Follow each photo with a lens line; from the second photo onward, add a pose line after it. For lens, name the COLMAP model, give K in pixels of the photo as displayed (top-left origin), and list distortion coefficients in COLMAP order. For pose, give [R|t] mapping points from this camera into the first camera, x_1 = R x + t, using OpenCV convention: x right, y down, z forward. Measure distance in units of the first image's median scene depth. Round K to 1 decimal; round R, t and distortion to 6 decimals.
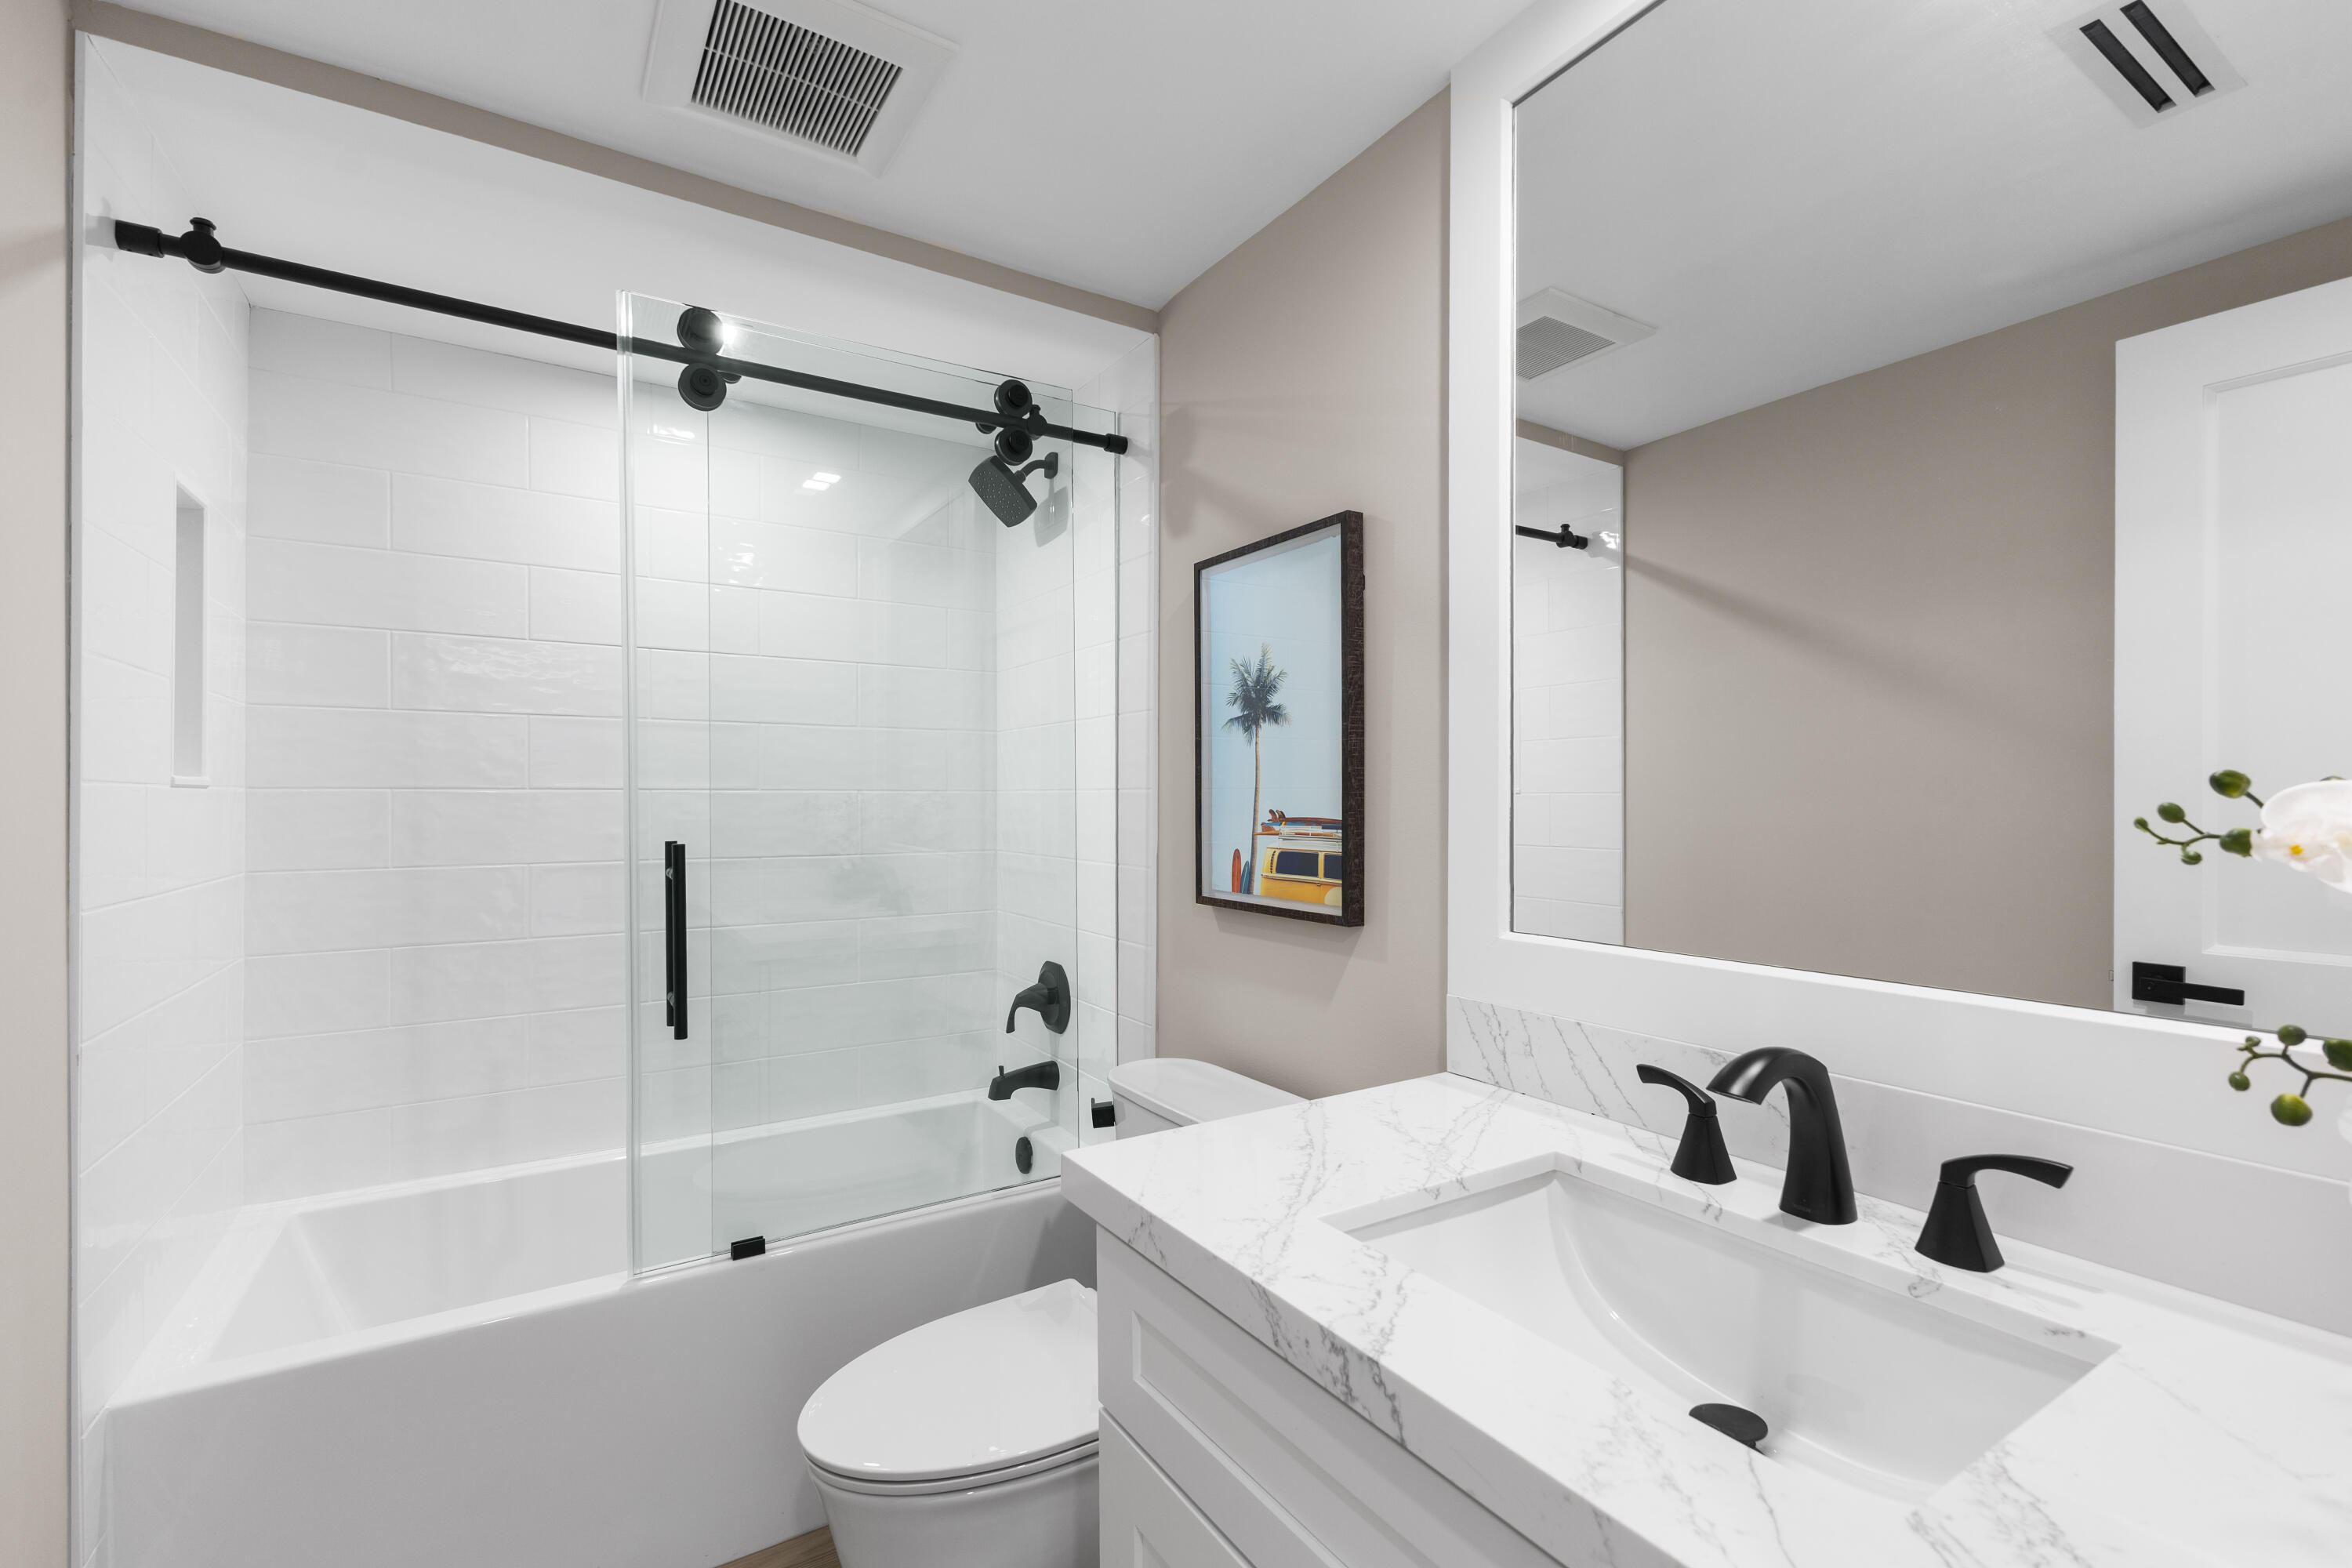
lens RADIAL K [[1015.3, 0, 1181.4], [0, 1015.3, 784.6], [0, 0, 1]] dist [0.018724, -0.005753]
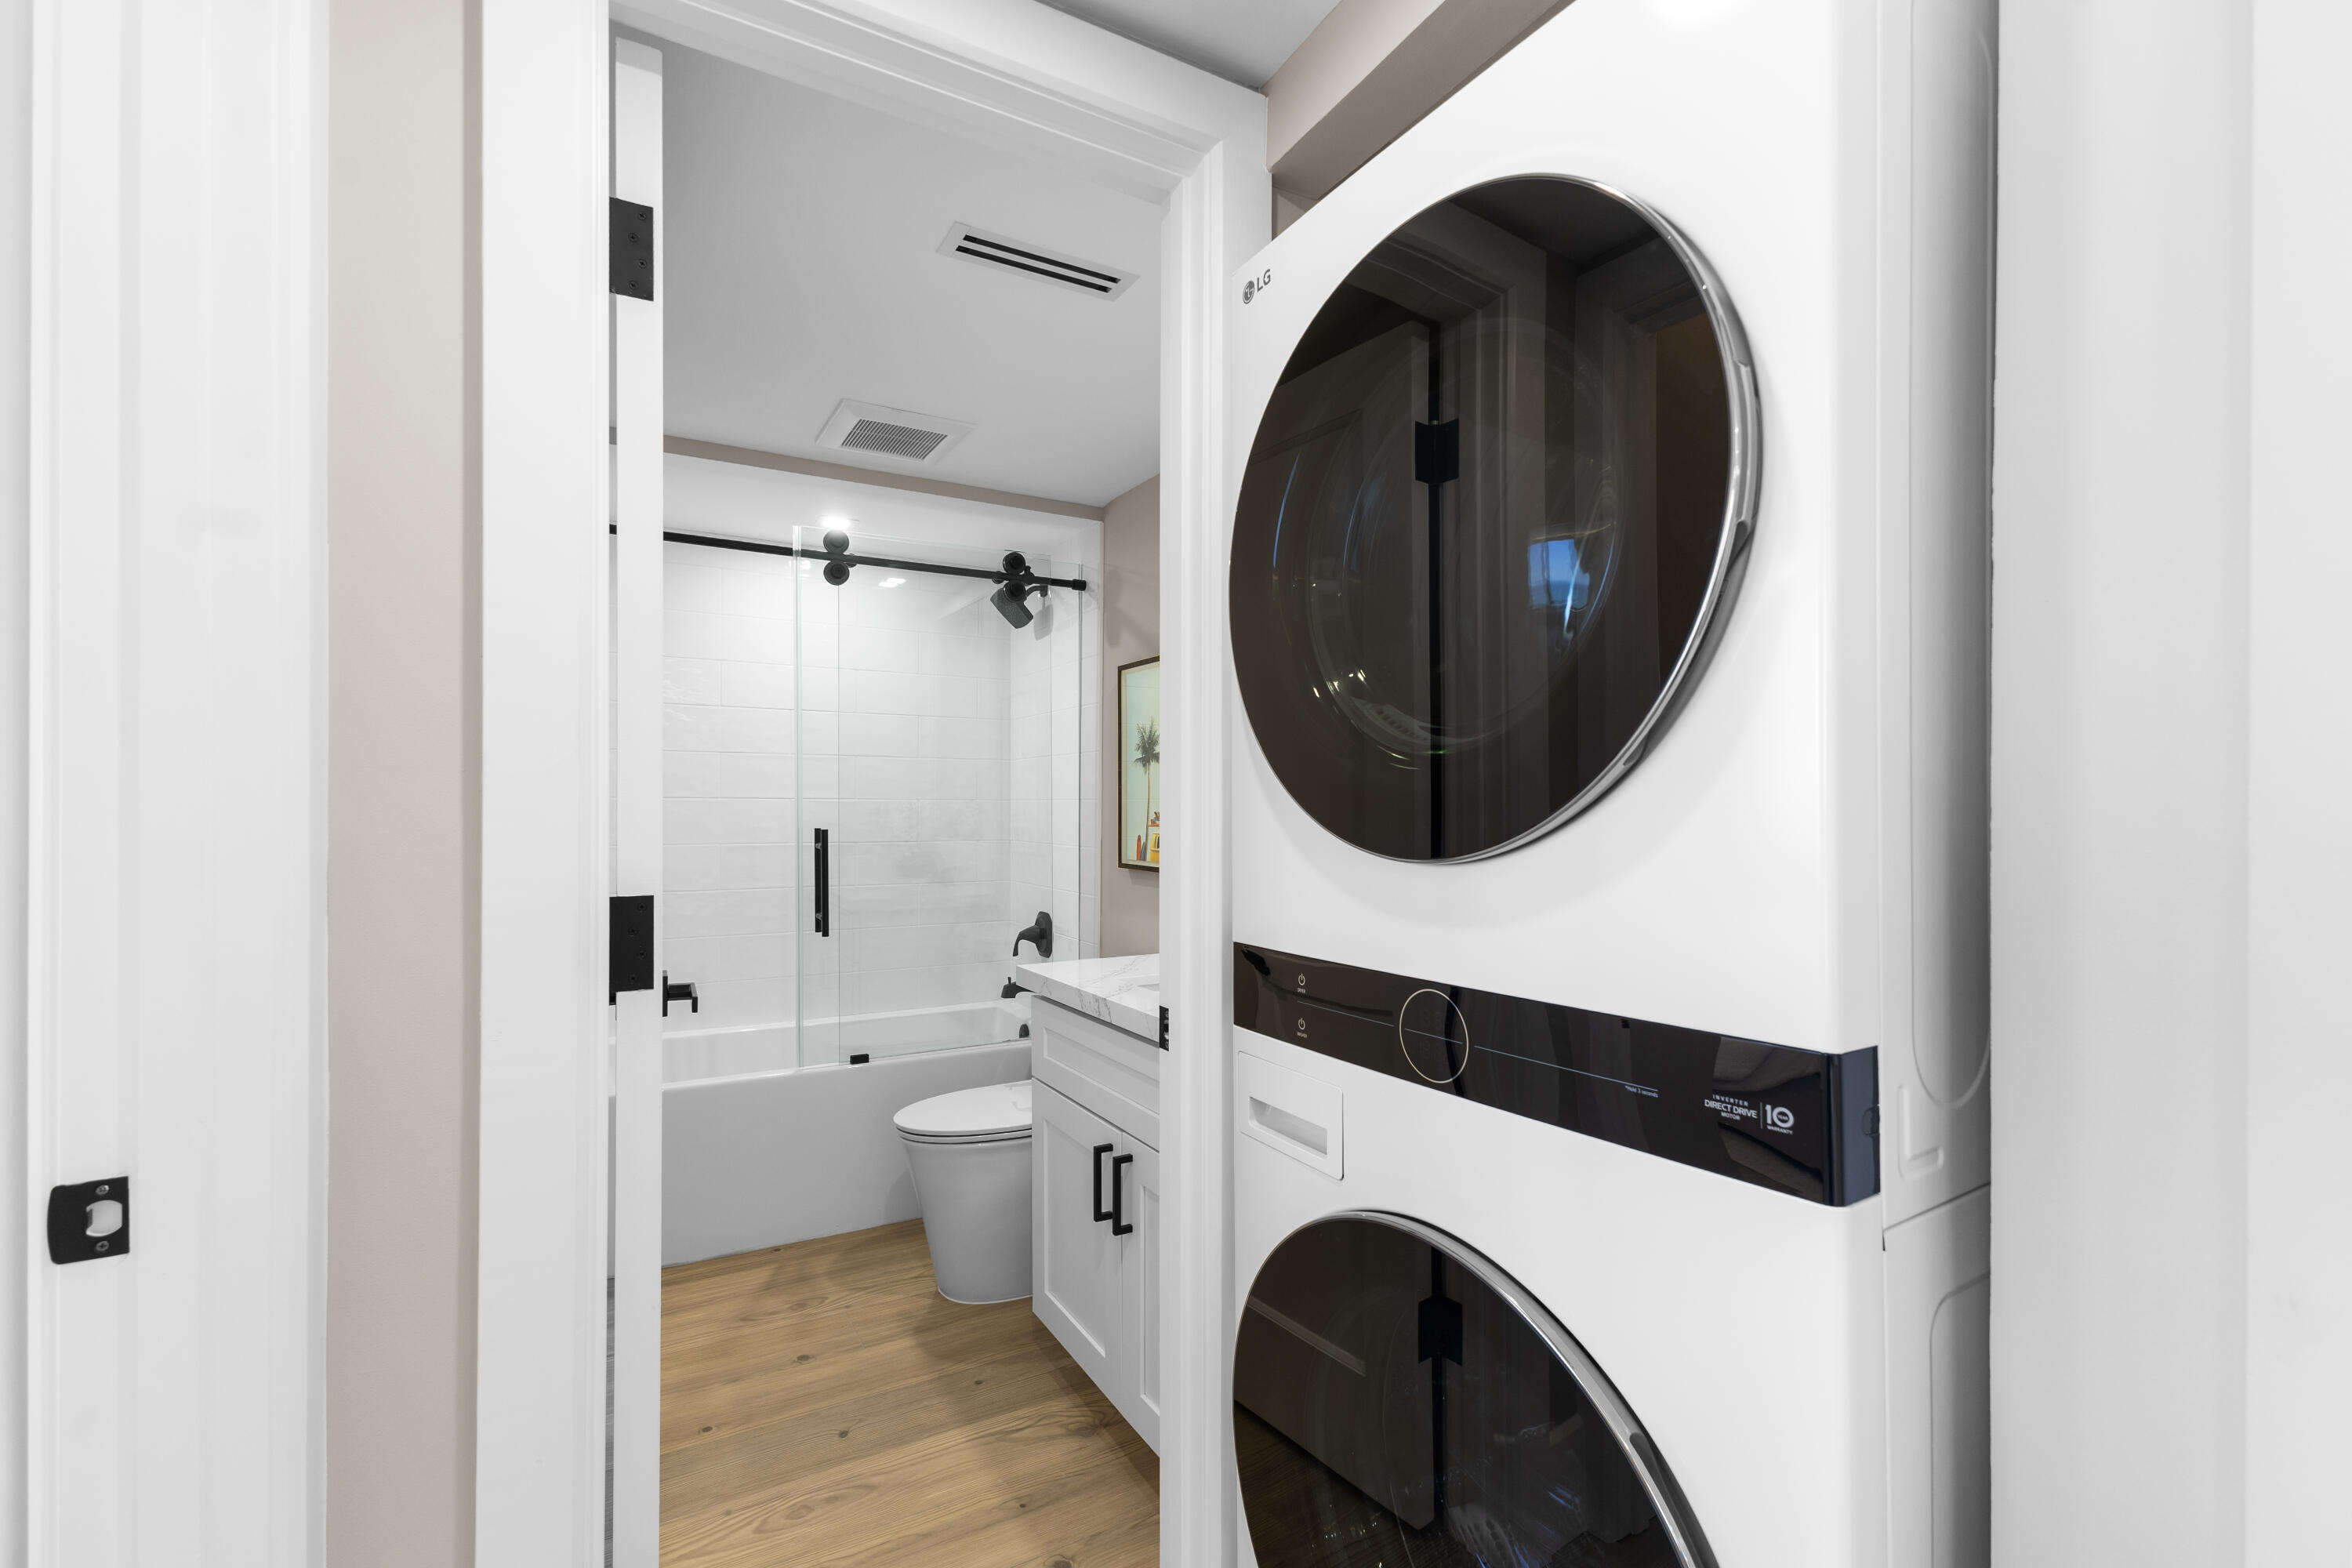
lens RADIAL K [[1015.3, 0, 1168.7], [0, 1015.3, 796.3], [0, 0, 1]] dist [0.018724, -0.005753]
pose [[0.998305, 0.005031, -0.057973, 0.181330], [-0.004874, 0.999984, 0.002858, -0.006379], [0.057986, -0.002570, 0.998314, -0.629525]]
